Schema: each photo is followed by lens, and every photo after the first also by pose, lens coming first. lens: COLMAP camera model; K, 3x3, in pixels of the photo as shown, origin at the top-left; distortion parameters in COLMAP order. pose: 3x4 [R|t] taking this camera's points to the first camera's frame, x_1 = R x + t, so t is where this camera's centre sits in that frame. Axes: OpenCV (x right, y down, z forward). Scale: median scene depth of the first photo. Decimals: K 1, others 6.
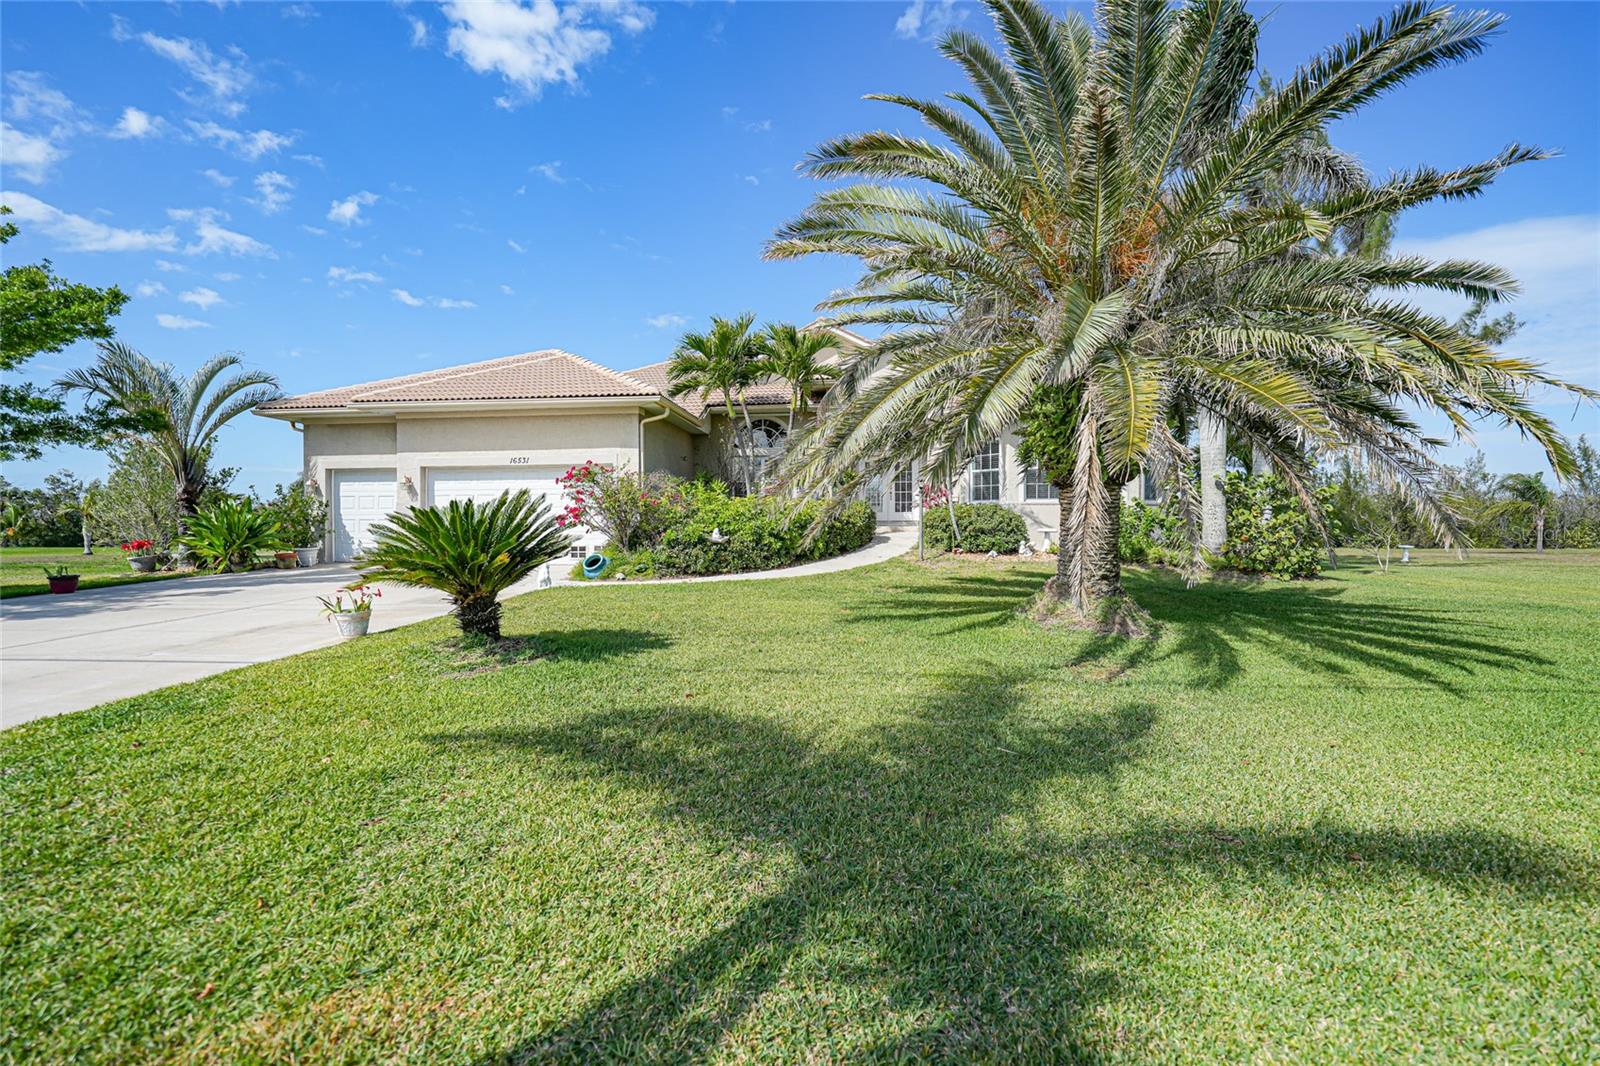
lens RADIAL K [[676.2, 0, 800.1], [0, 676.2, 533.6], [0, 0, 1]] dist [-0.013075, 0.000304]
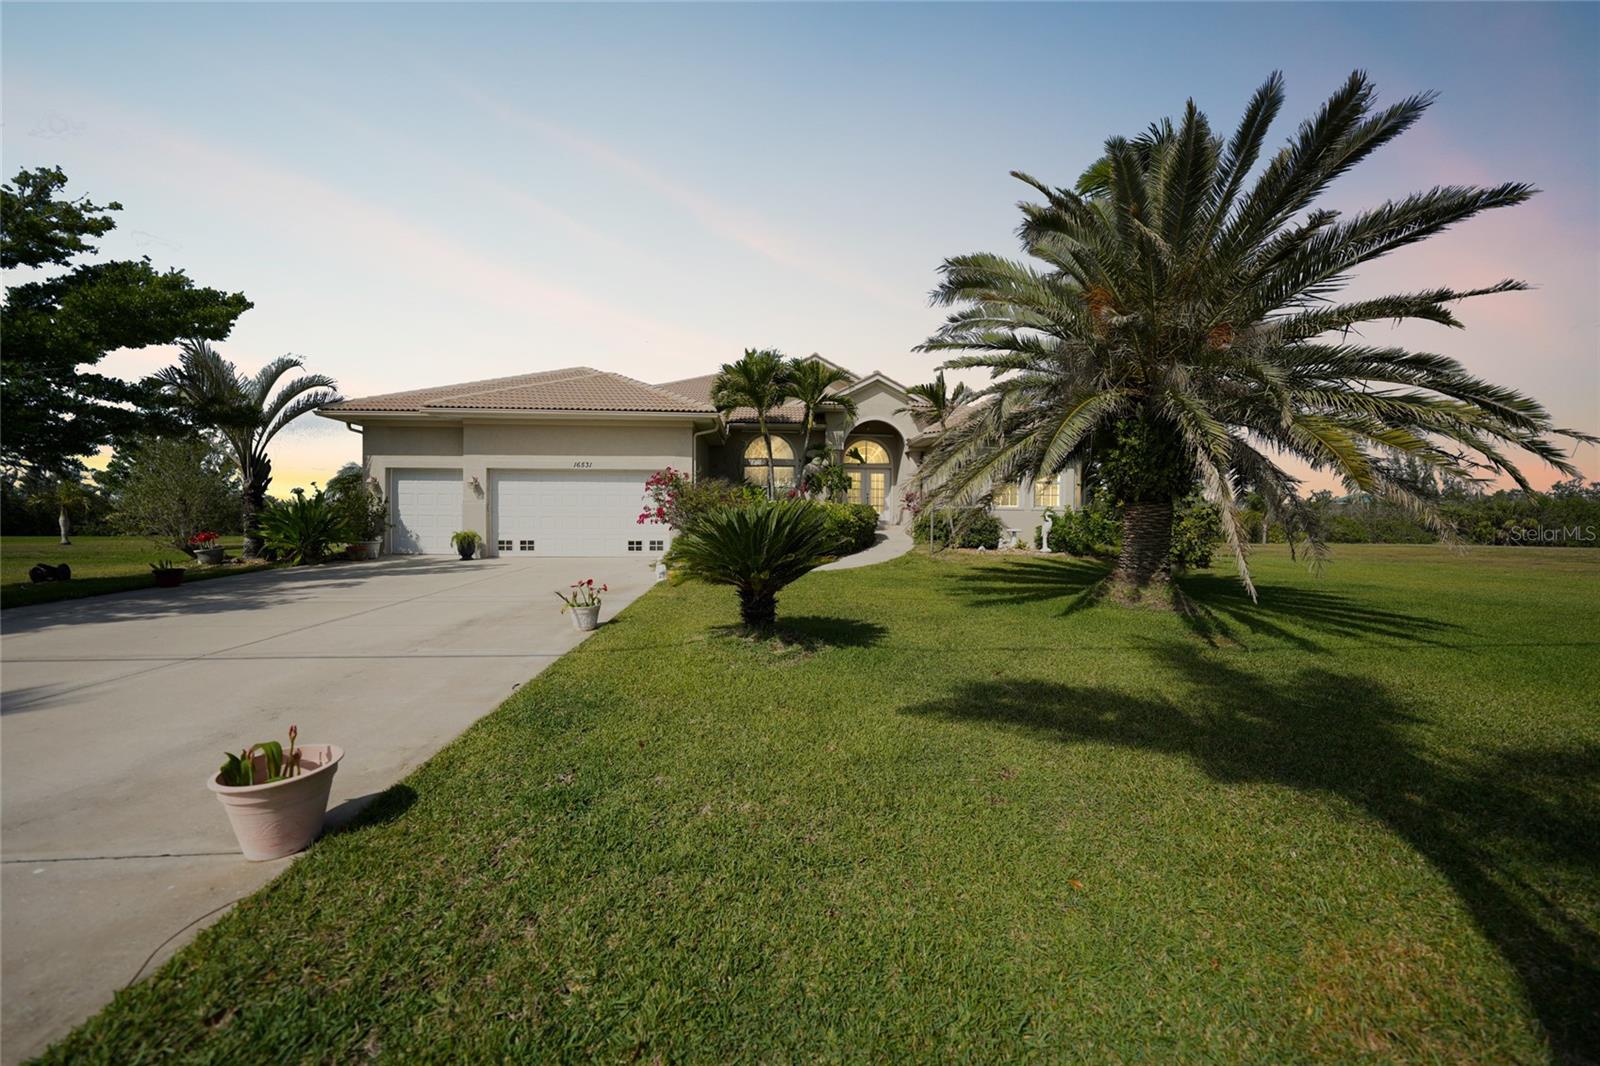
lens RADIAL K [[560.2, 0, 799.8], [0, 560.2, 529.9], [0, 0, 1]] dist [-0.024097, 0.005952]
pose [[0.986935, 0.007621, 0.160942, -0.204081], [-0.008359, 0.999957, 0.003910, -0.005859], [-0.160905, -0.005204, 0.986956, 0.015221]]
